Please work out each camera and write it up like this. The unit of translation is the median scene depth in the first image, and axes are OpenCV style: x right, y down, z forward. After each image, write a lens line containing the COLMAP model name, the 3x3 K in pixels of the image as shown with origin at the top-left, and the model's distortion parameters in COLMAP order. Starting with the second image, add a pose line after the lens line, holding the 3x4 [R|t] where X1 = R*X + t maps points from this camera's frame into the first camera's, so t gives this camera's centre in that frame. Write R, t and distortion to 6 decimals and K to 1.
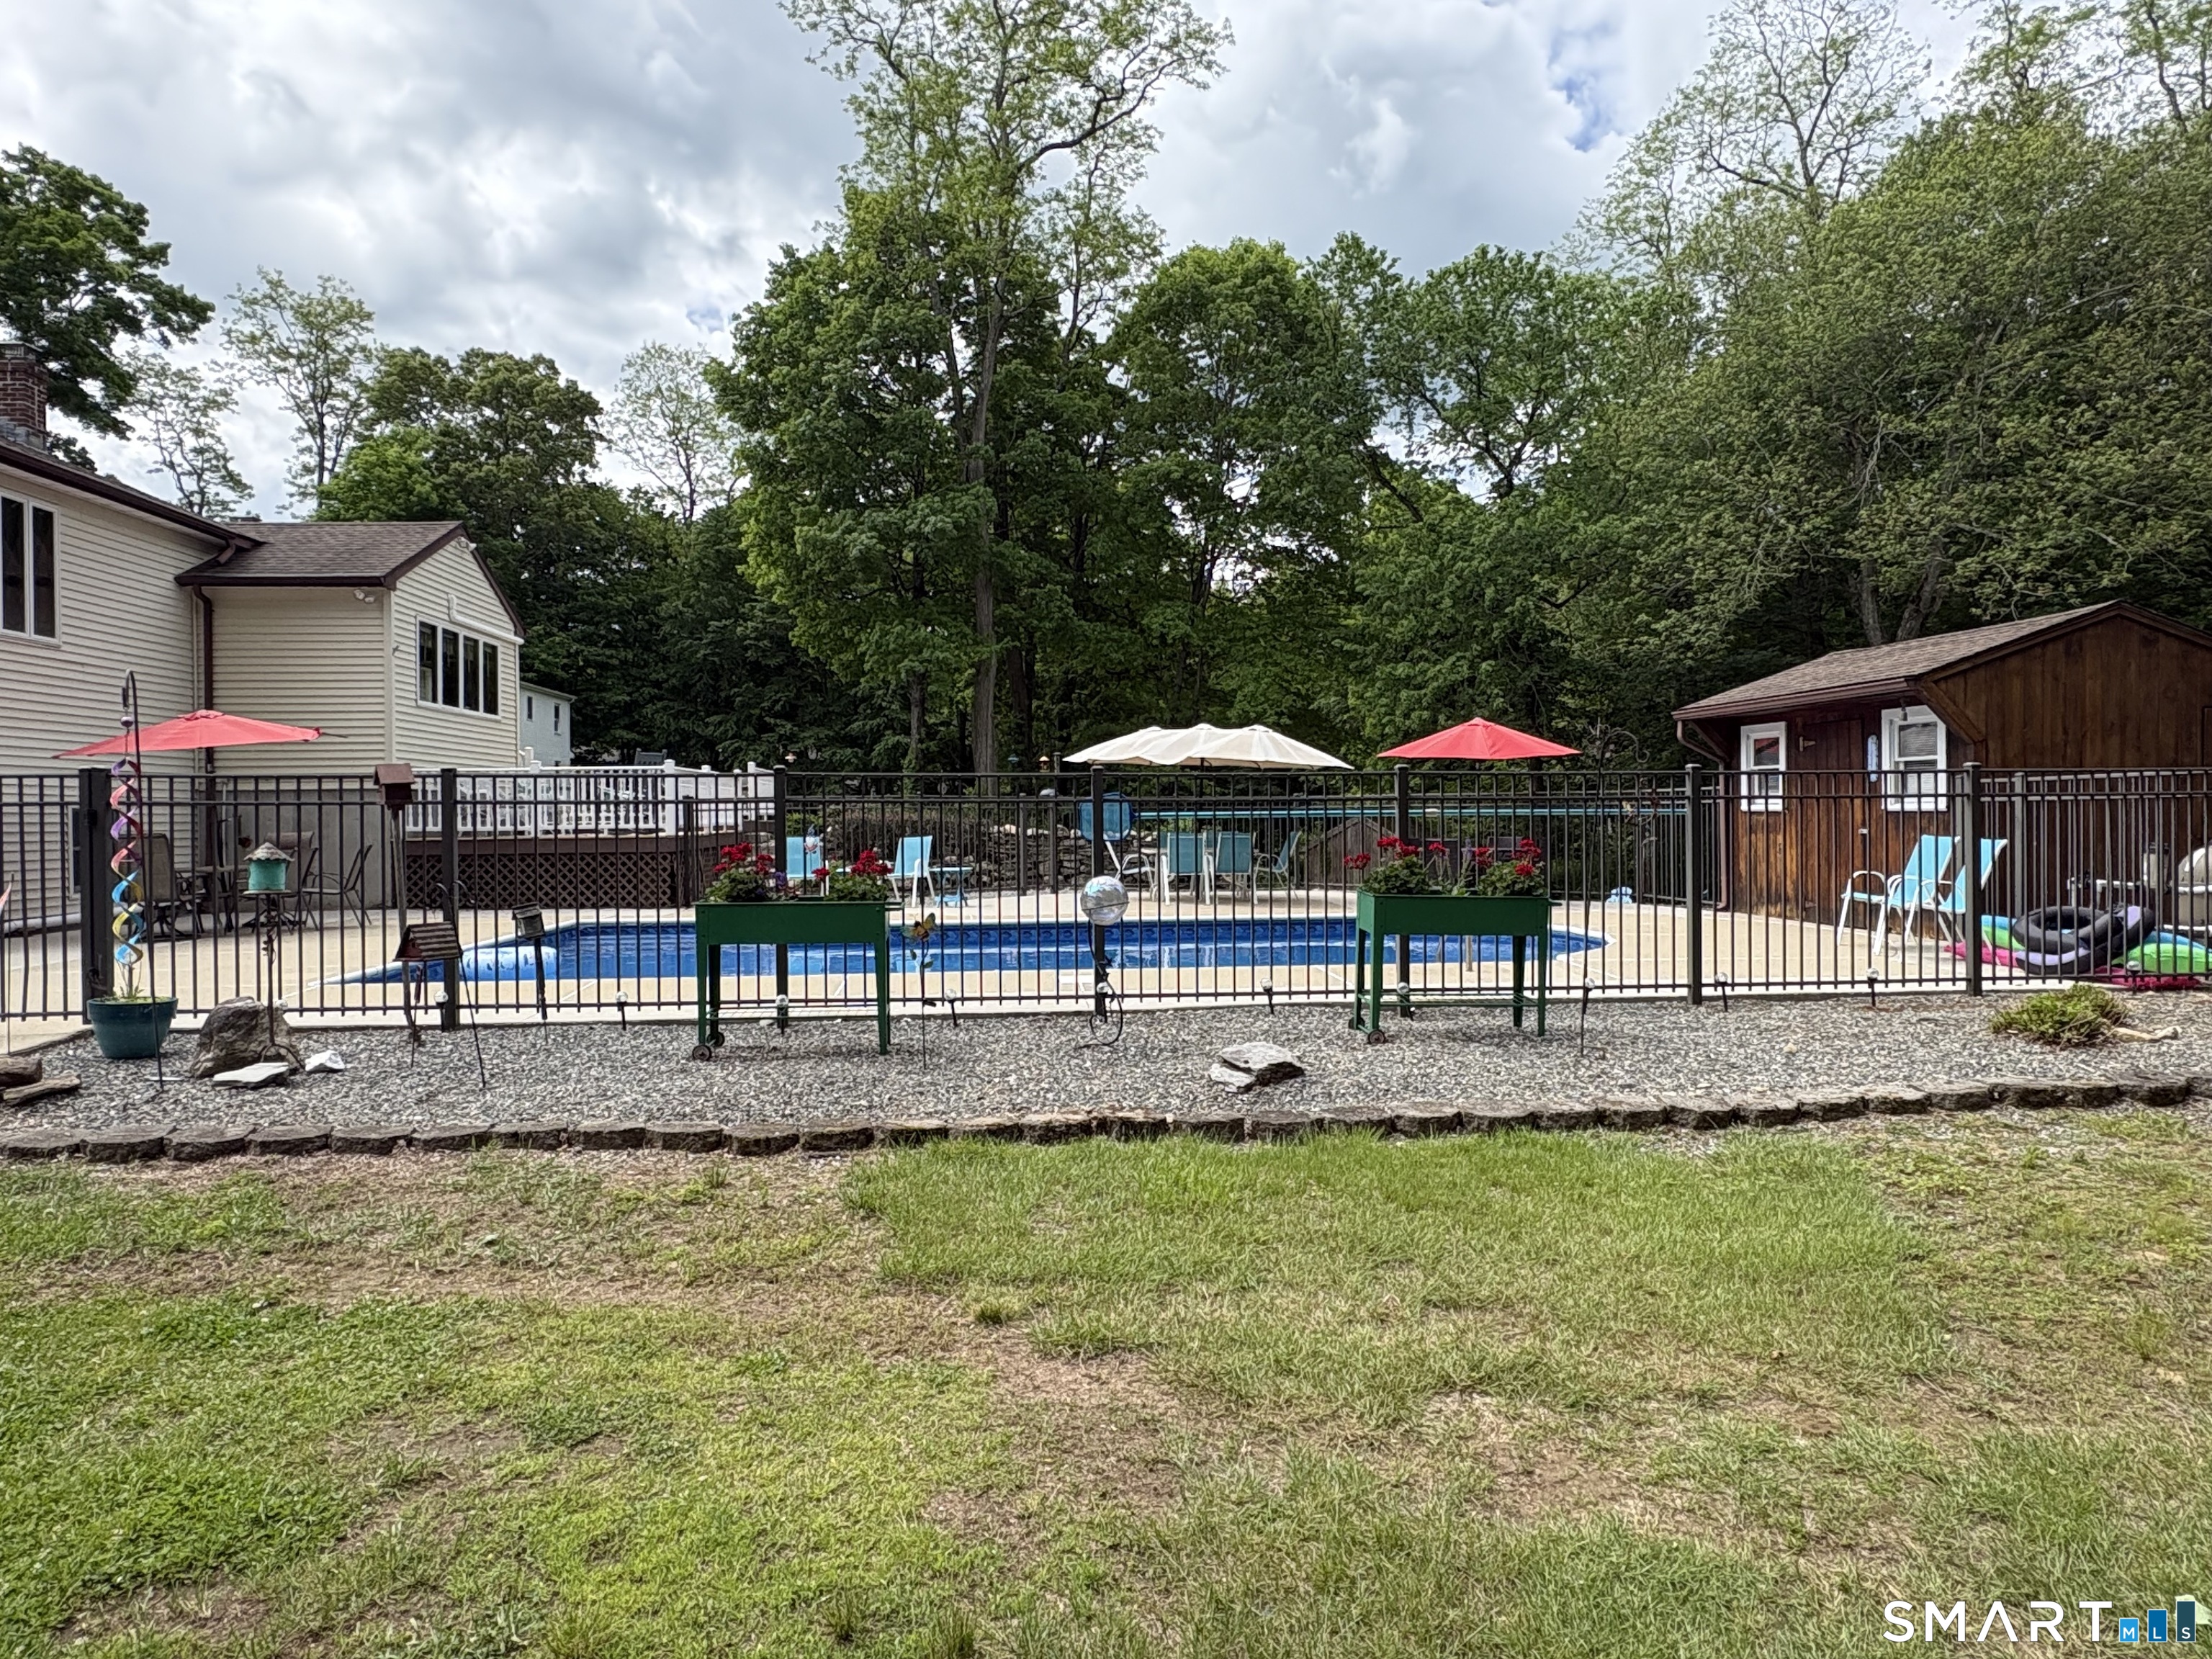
lens RADIAL K [[1266.4, 0, 1082.9], [0, 1266.4, 855.8], [0, 0, 1]] dist [0.001319, 0.001305]
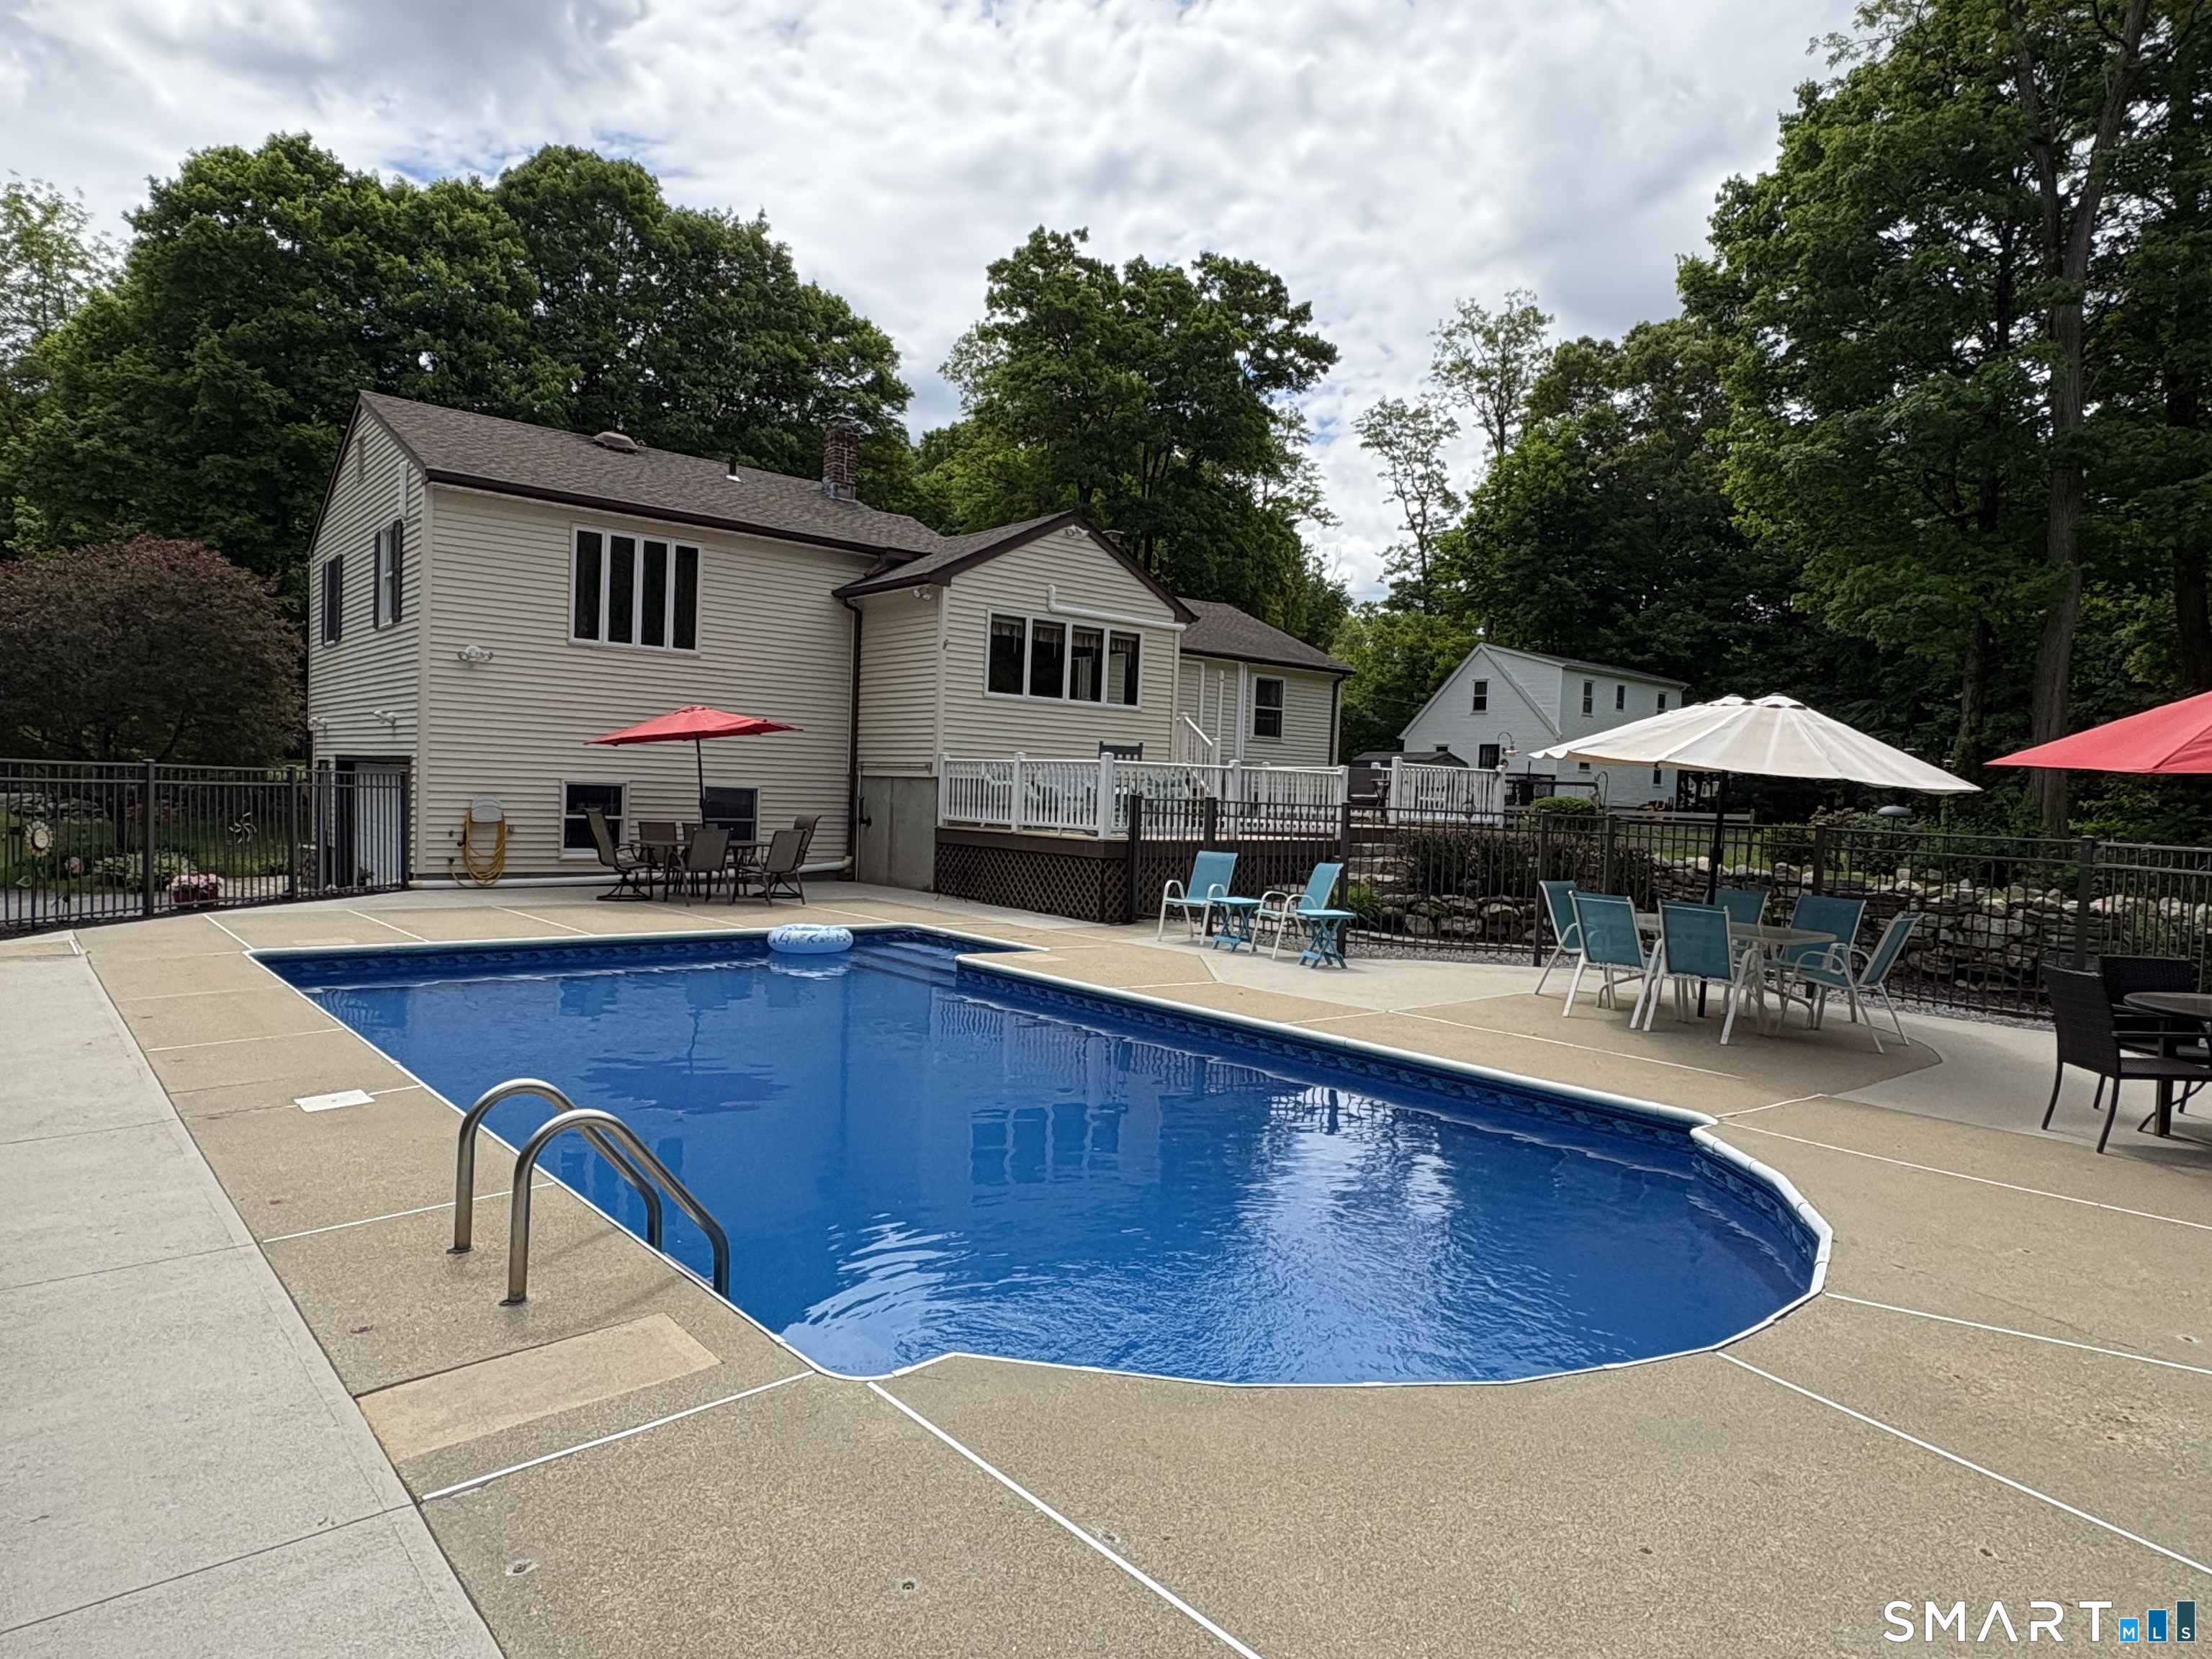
lens RADIAL K [[1296.7, 0, 1120.3], [0, 1296.7, 832.7], [0, 0, 1]] dist [0.001723, 0.002509]
pose [[0.603532, 0.057049, -0.795295, 0.155142], [-0.067681, 0.997503, 0.020192, -0.016295], [0.794461, 0.041640, 0.605886, 0.193600]]
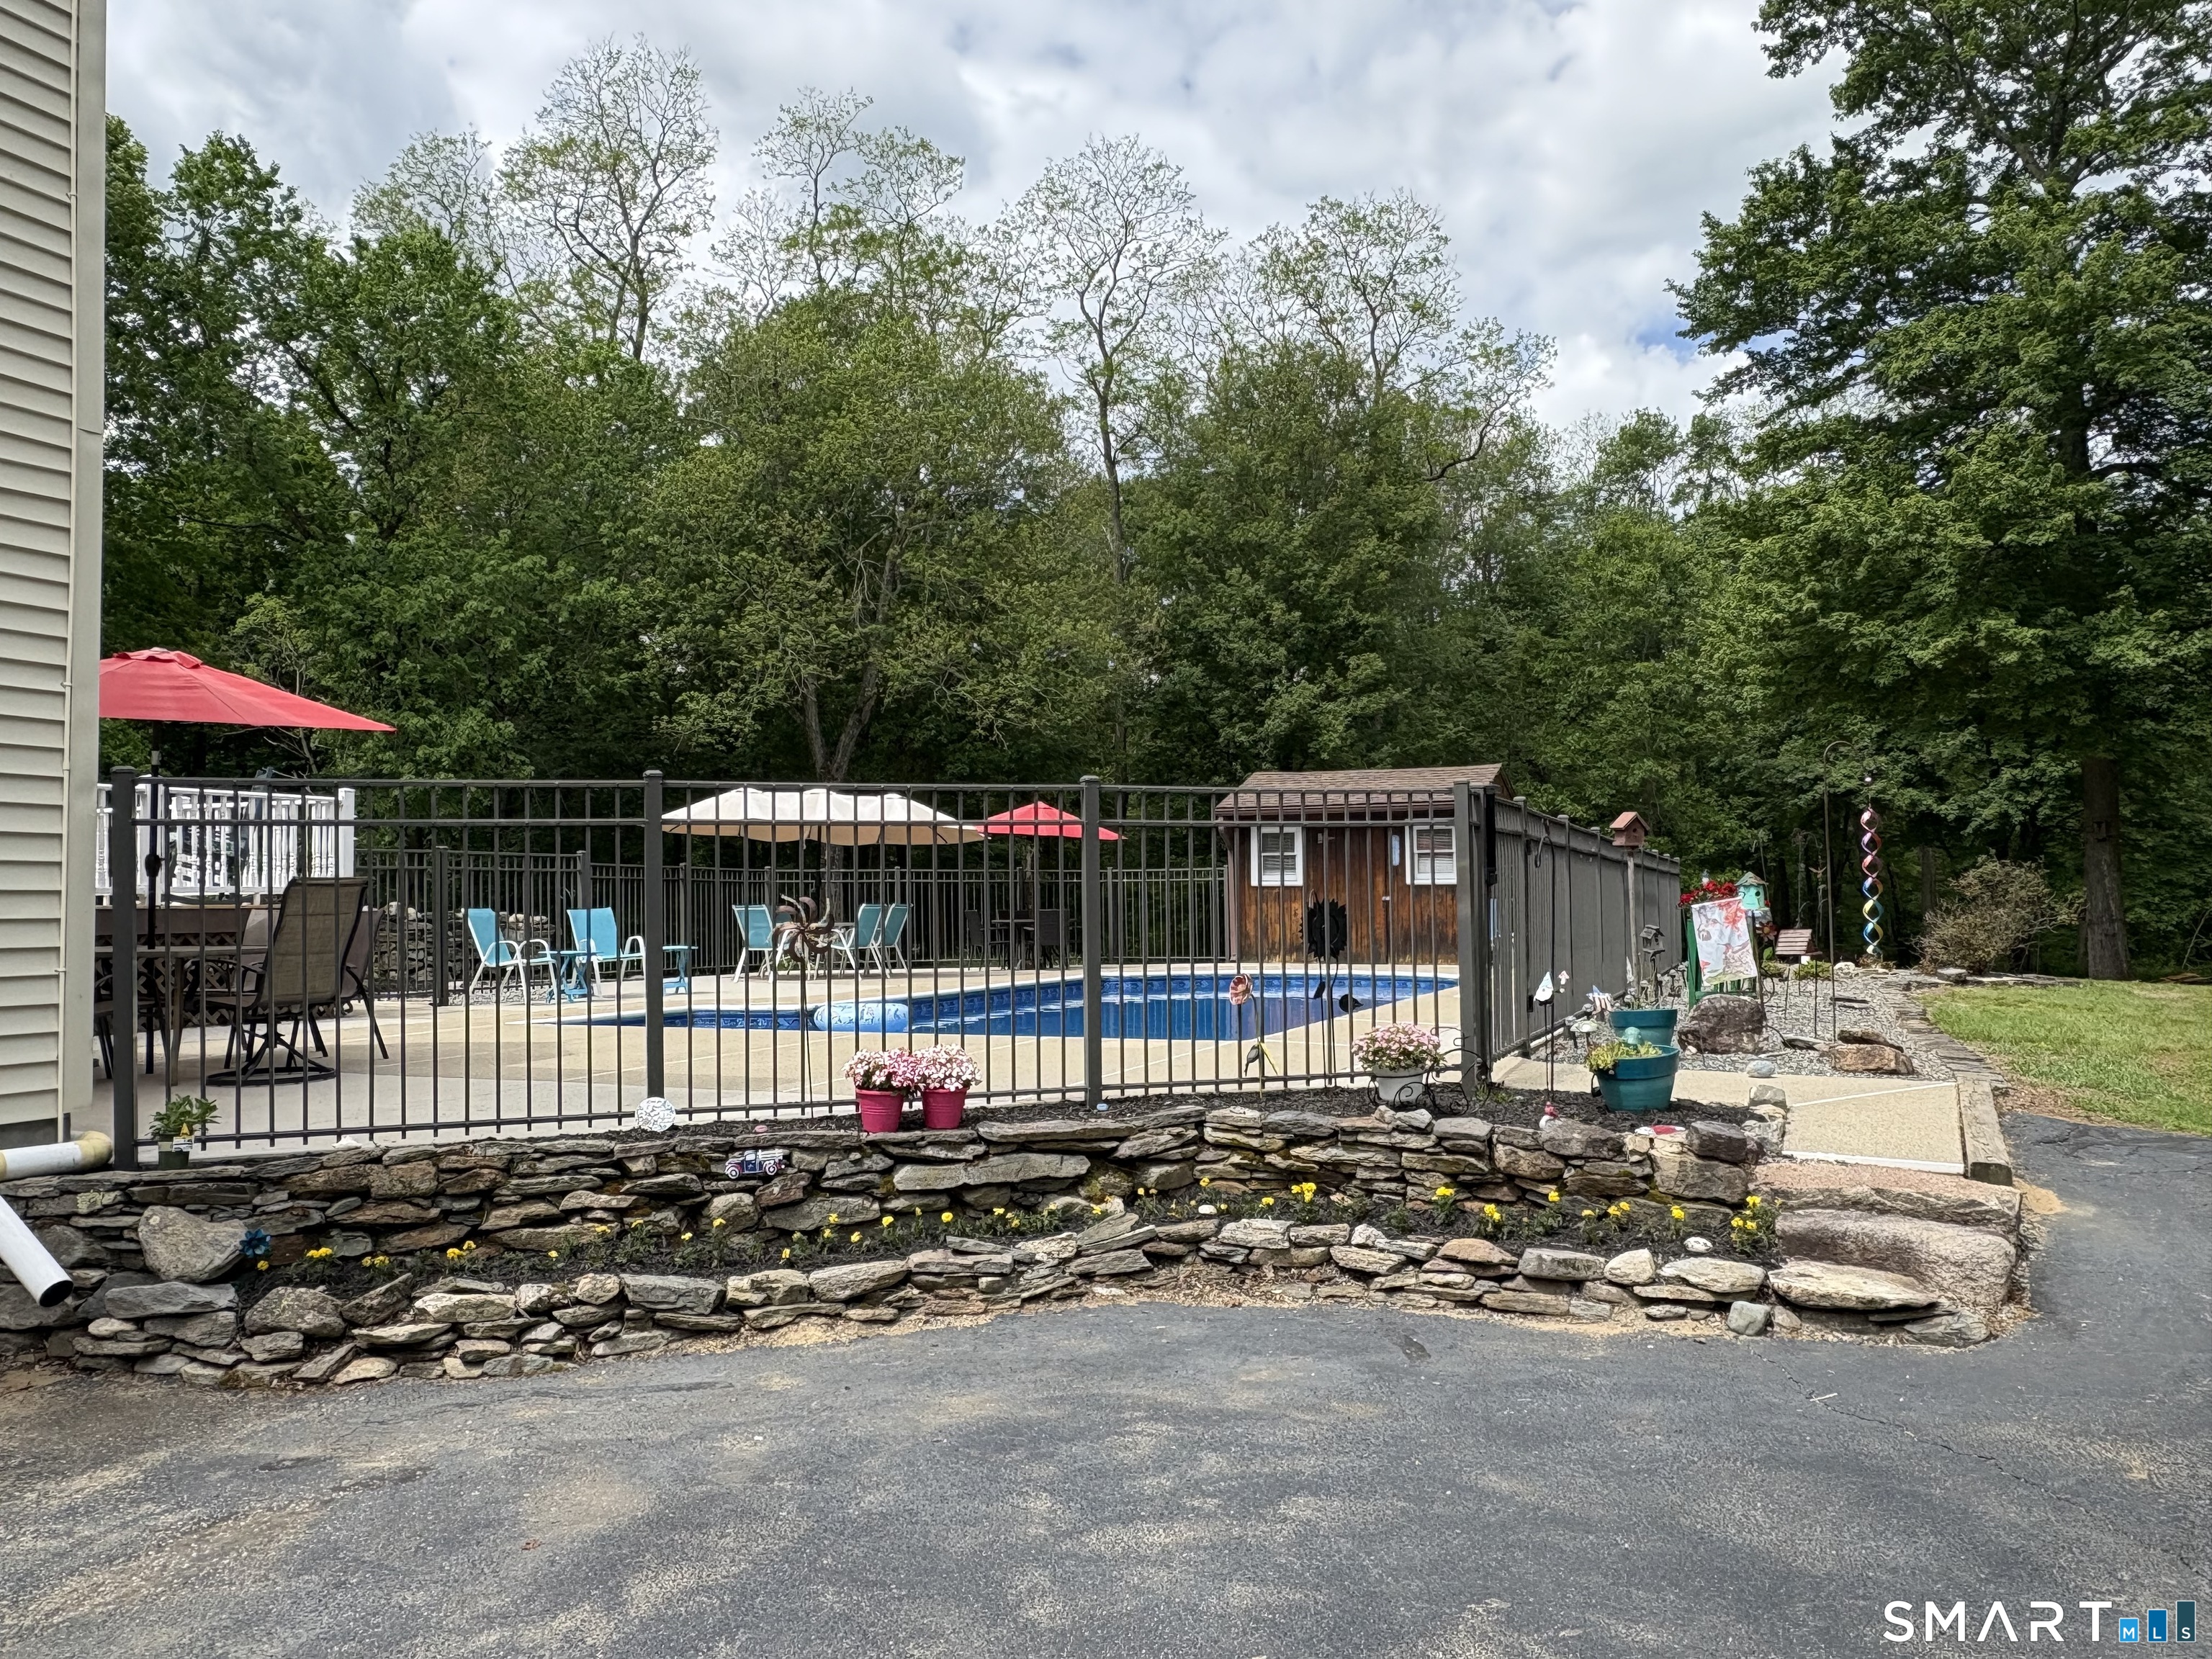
lens RADIAL K [[1594.3, 0, 1095.6], [0, 1594.3, 828.3], [0, 0, 1]] dist [-0.000163, 0.007234]
pose [[0.480592, 0.042845, 0.875897, -0.344838], [0.034987, 0.997074, -0.067969, 0.005168], [-0.876246, 0.063311, 0.477686, 0.106967]]
